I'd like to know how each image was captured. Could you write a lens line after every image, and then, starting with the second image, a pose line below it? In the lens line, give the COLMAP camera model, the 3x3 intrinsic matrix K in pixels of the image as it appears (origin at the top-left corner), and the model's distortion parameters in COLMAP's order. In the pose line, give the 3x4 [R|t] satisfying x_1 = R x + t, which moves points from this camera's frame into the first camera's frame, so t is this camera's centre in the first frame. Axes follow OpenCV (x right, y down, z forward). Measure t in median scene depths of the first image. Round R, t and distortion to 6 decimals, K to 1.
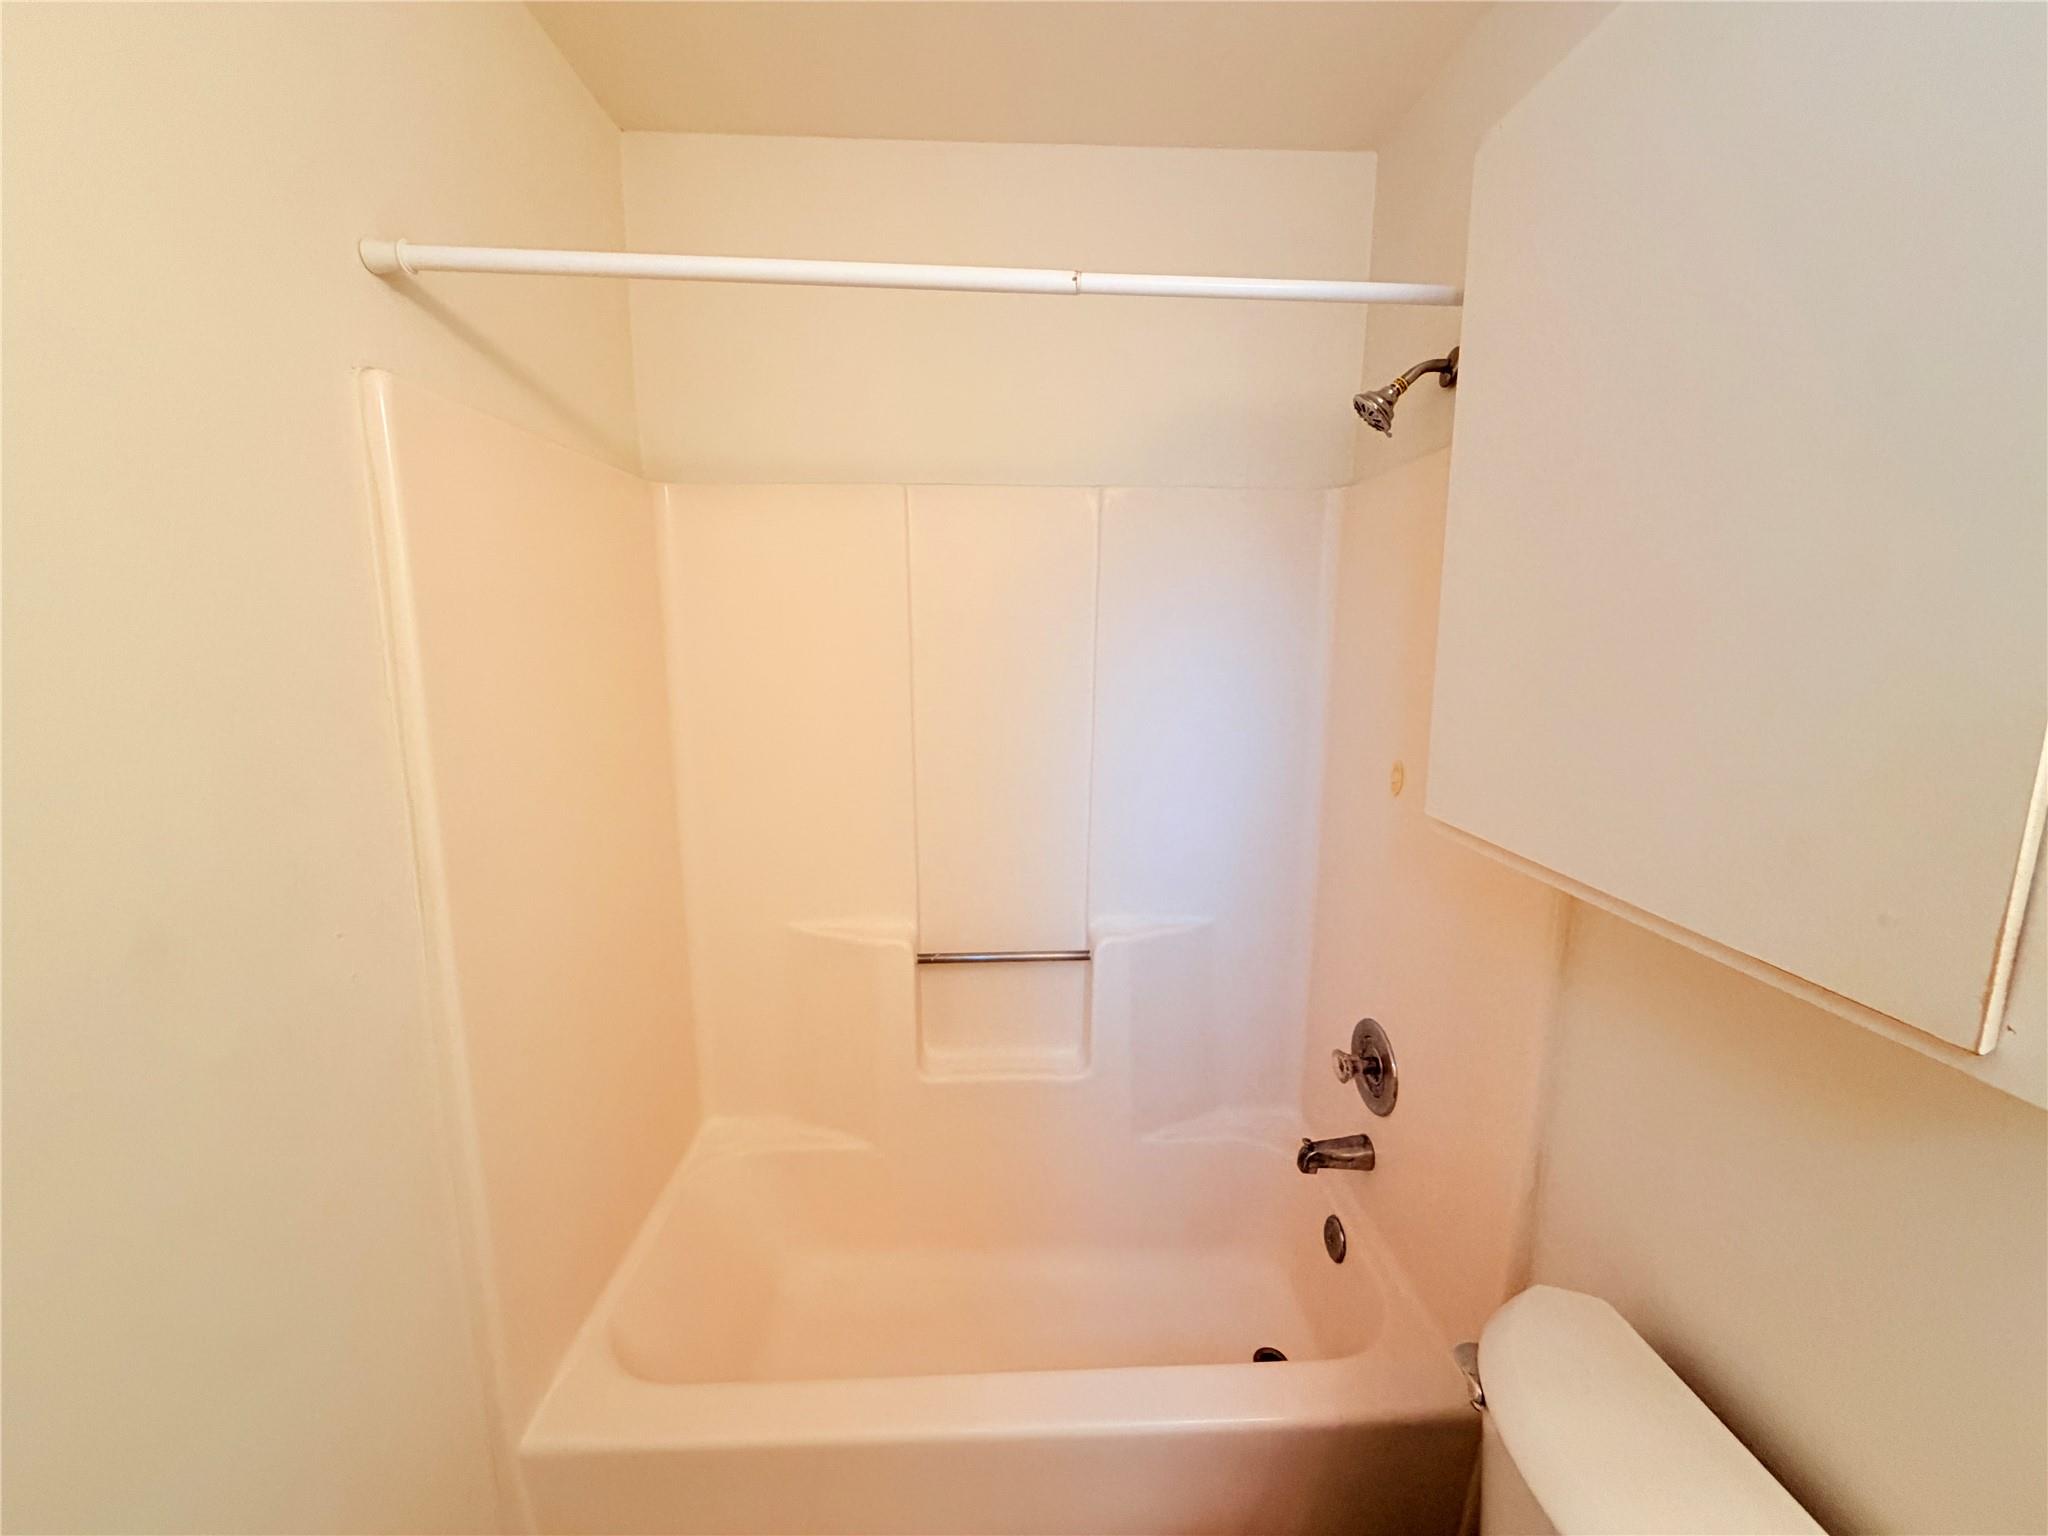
lens RADIAL K [[817.5, 0, 1039.2], [0, 817.5, 767.5], [0, 0, 1]] dist [0.000420, -0.000251]
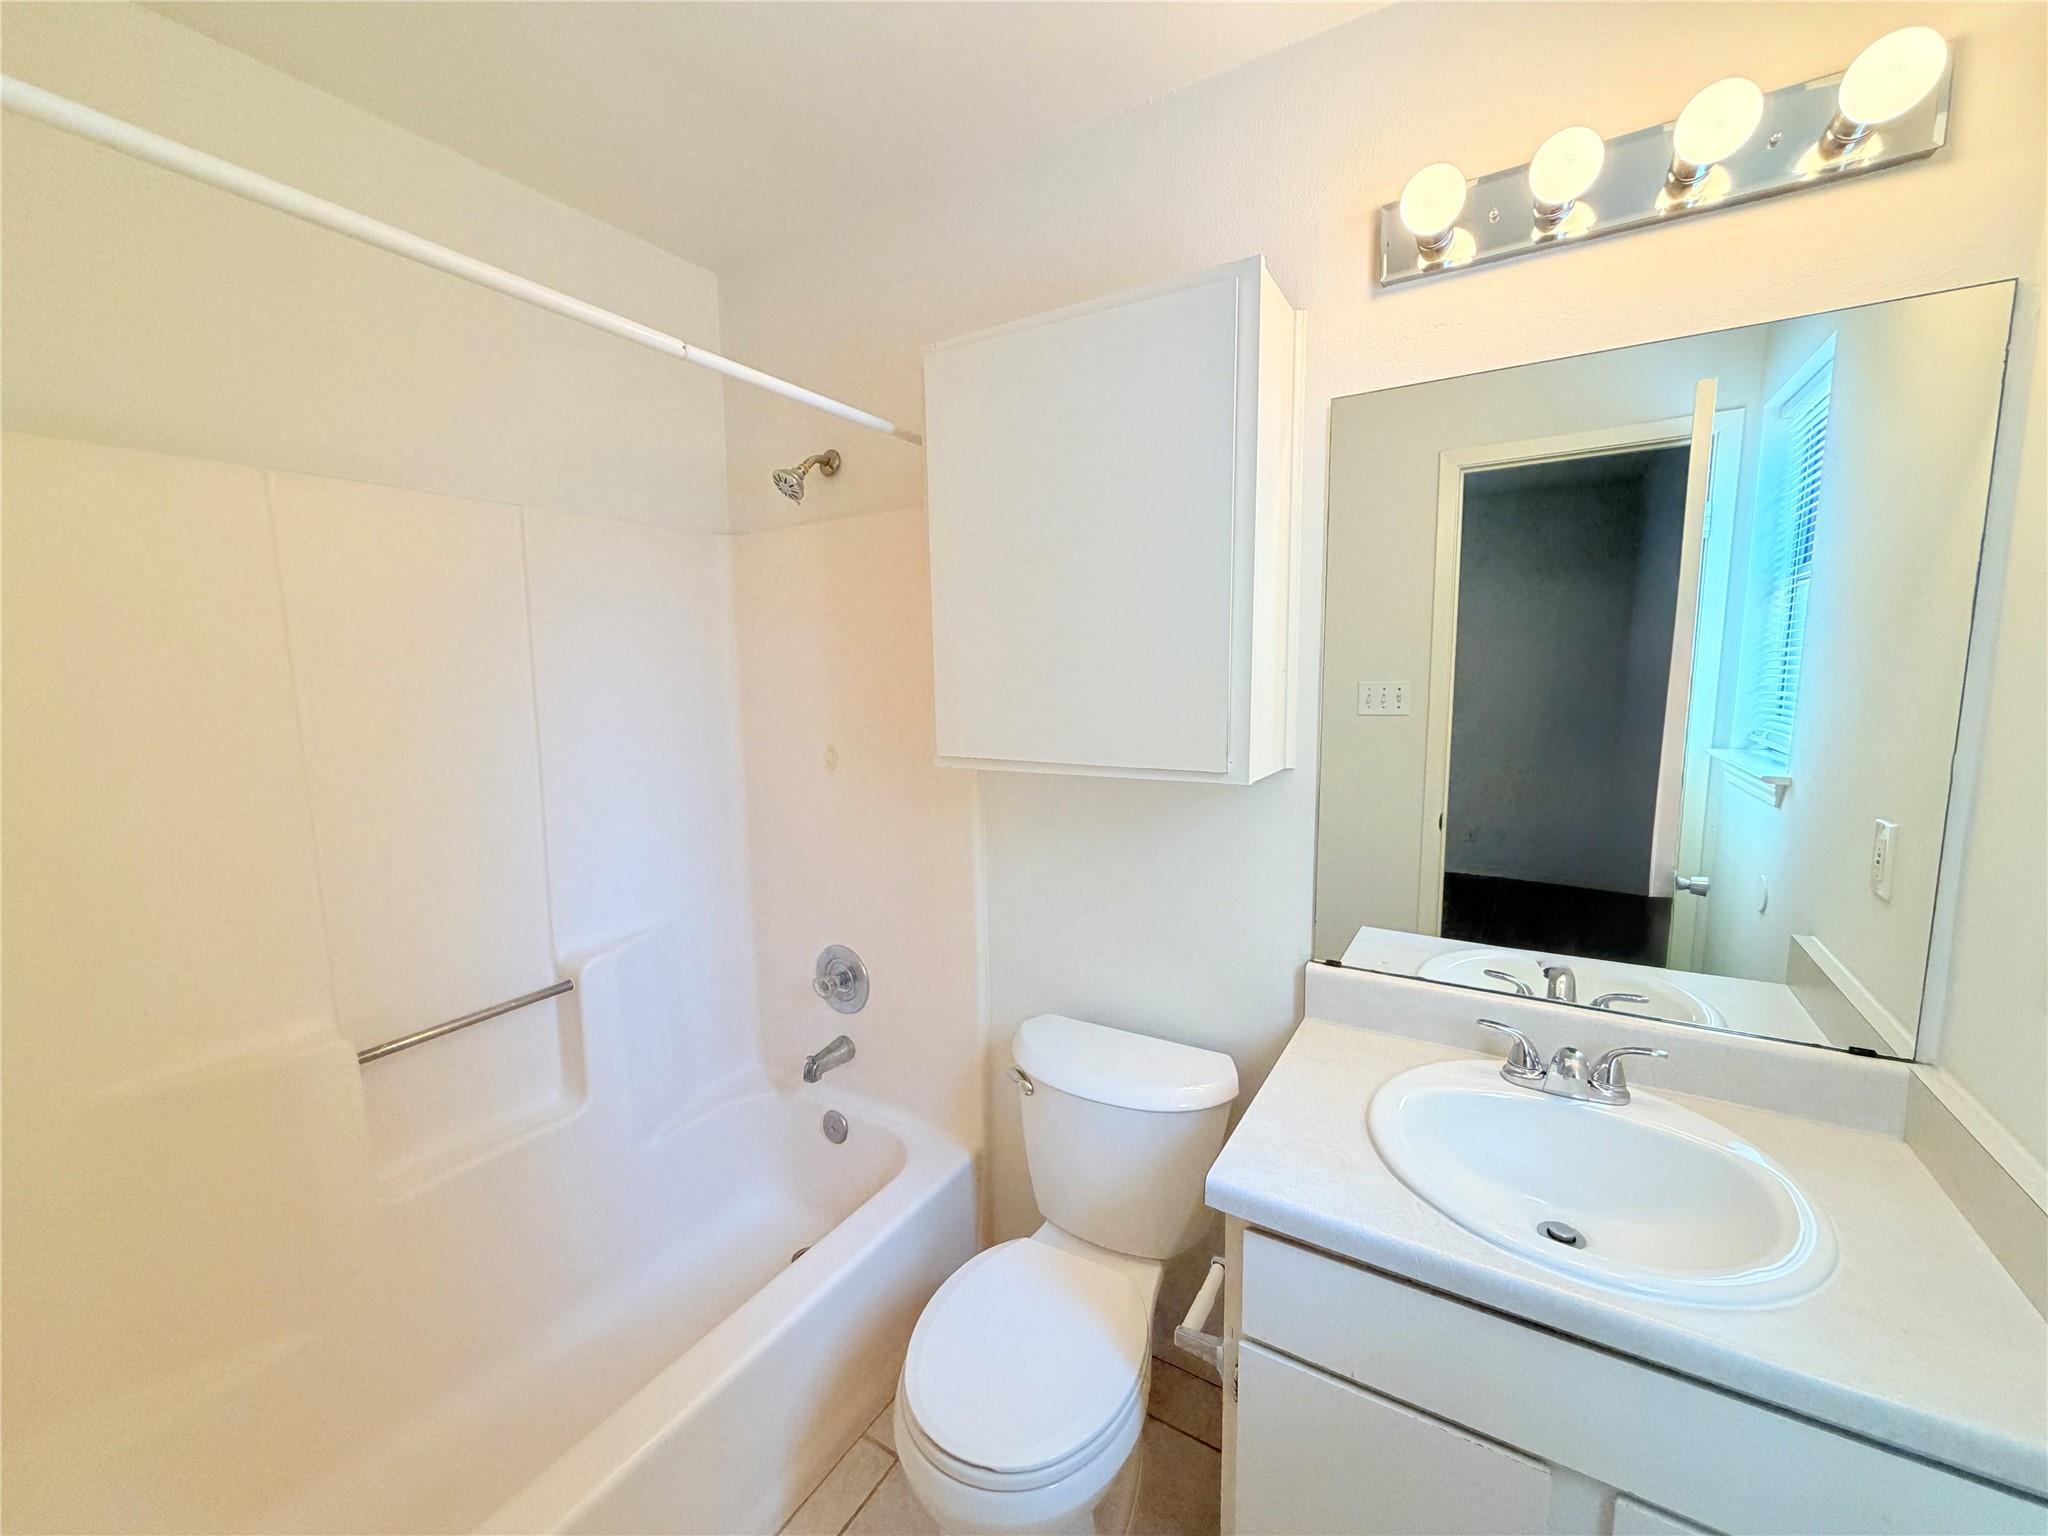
lens RADIAL K [[817.5, 0, 1010.2], [0, 817.5, 770.3], [0, 0, 1]] dist [0.000420, -0.000251]
pose [[0.570970, -0.117952, 0.812453, -0.455228], [0.162430, 0.986293, 0.029038, 0.040823], [-0.804742, 0.115387, 0.582303, -0.016909]]
